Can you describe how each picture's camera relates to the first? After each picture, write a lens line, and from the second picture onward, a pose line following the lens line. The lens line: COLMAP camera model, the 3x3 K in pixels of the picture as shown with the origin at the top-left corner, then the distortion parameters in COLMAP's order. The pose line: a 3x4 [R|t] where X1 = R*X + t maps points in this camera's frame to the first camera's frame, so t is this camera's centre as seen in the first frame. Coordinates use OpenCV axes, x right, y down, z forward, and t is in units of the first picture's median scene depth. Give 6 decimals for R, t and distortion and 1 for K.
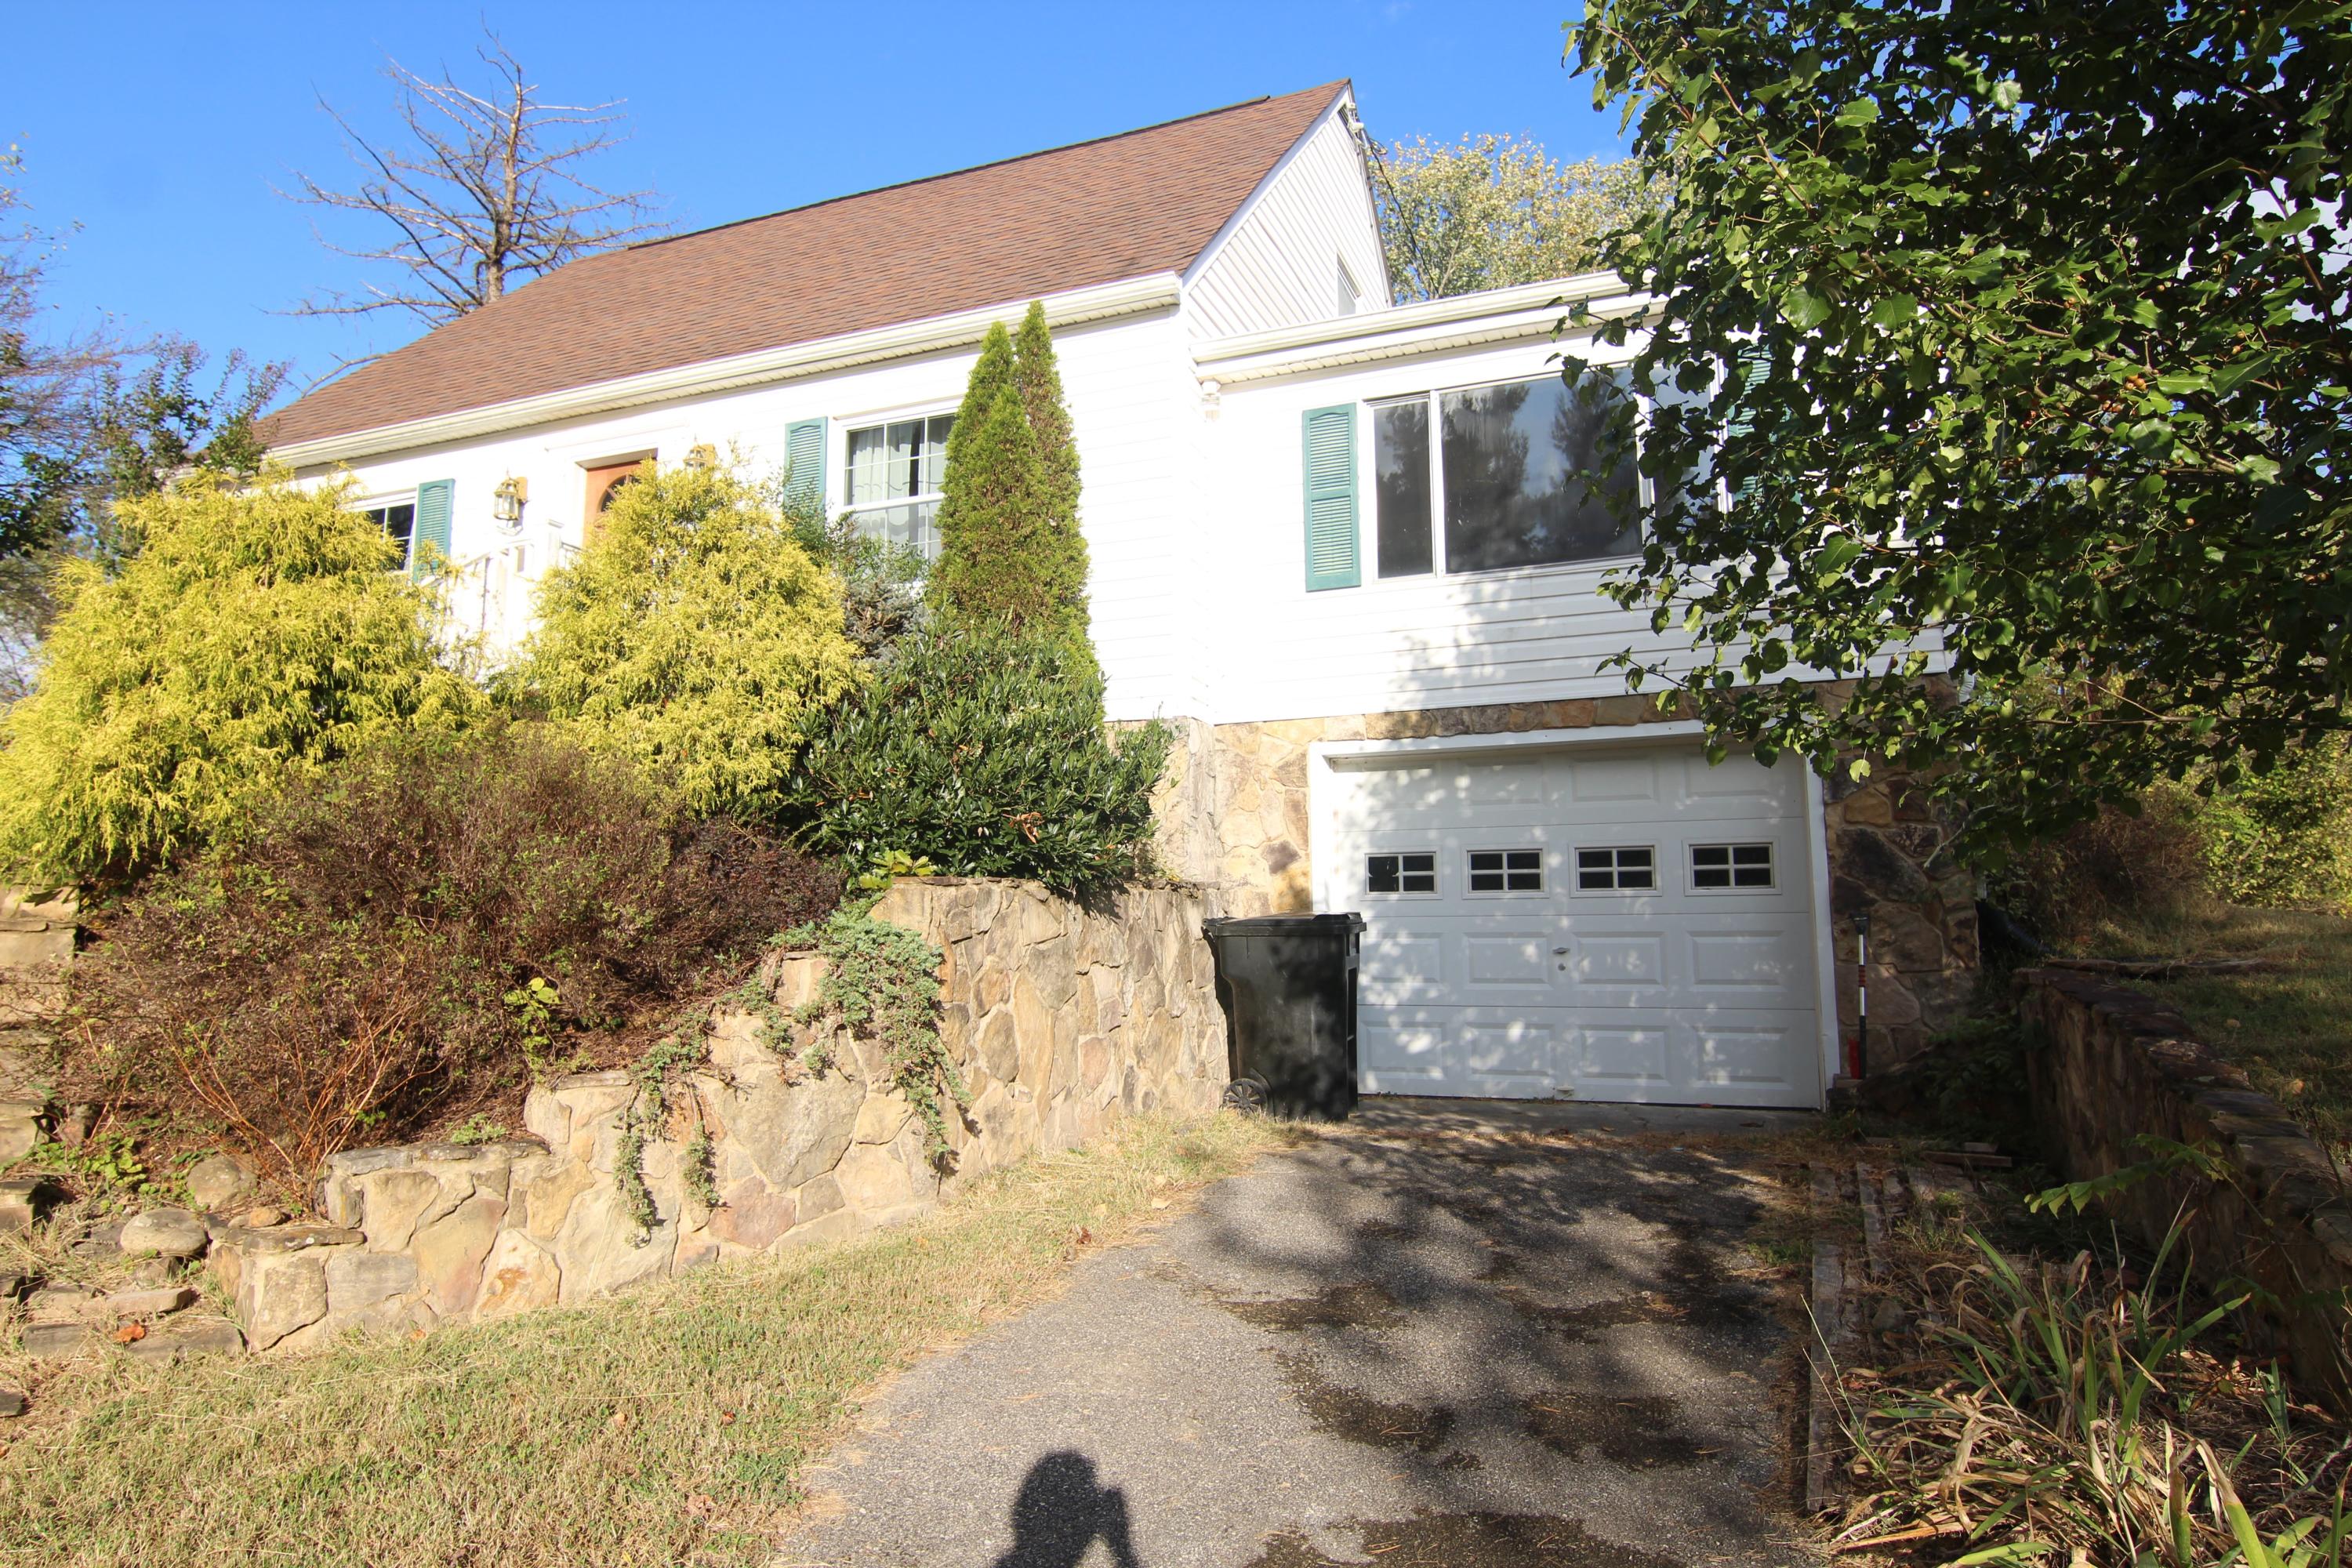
lens RADIAL K [[1477.0, 0, 1176.0], [0, 1477.0, 784.0], [0, 0, 1]] dist [-0.000978, -0.001171]
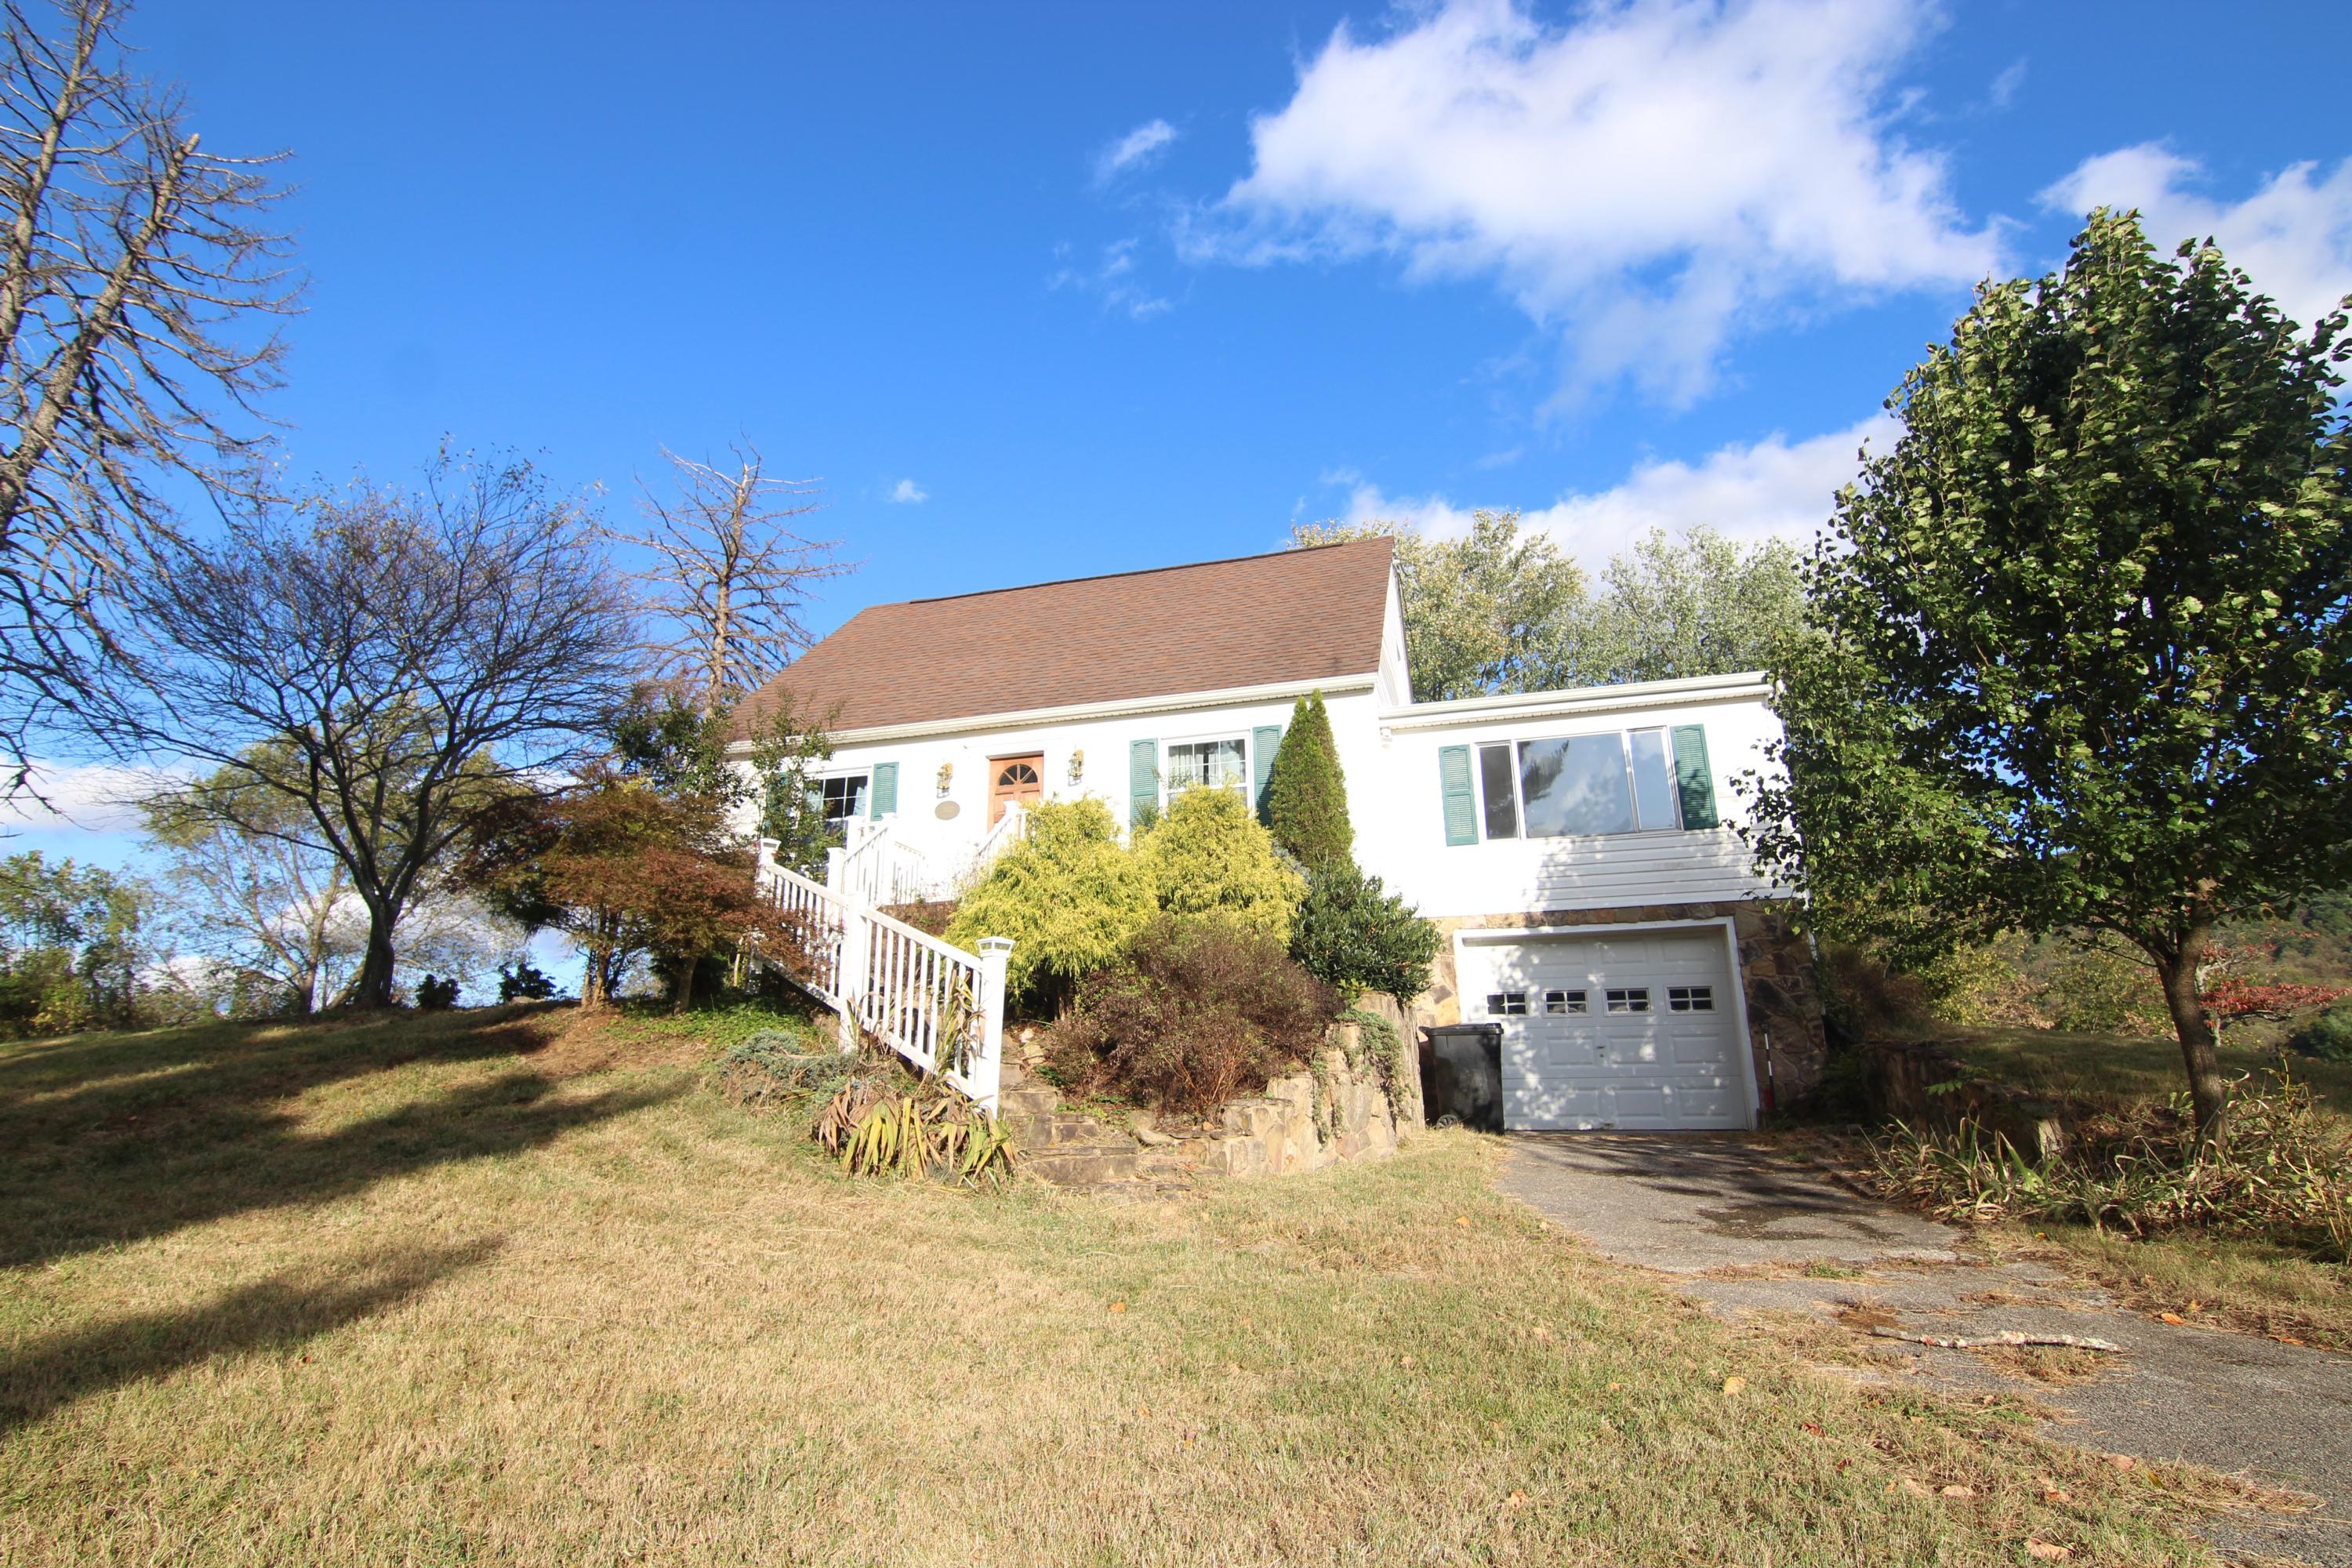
lens RADIAL K [[1208.5, 0, 1174.8], [0, 1208.5, 771.0], [0, 0, 1]] dist [-0.006140, -0.012309]
pose [[0.994636, 0.025822, 0.100165, -0.426585], [-0.009397, 0.986894, -0.161099, 0.022615], [-0.103012, 0.159294, 0.981842, -0.470760]]
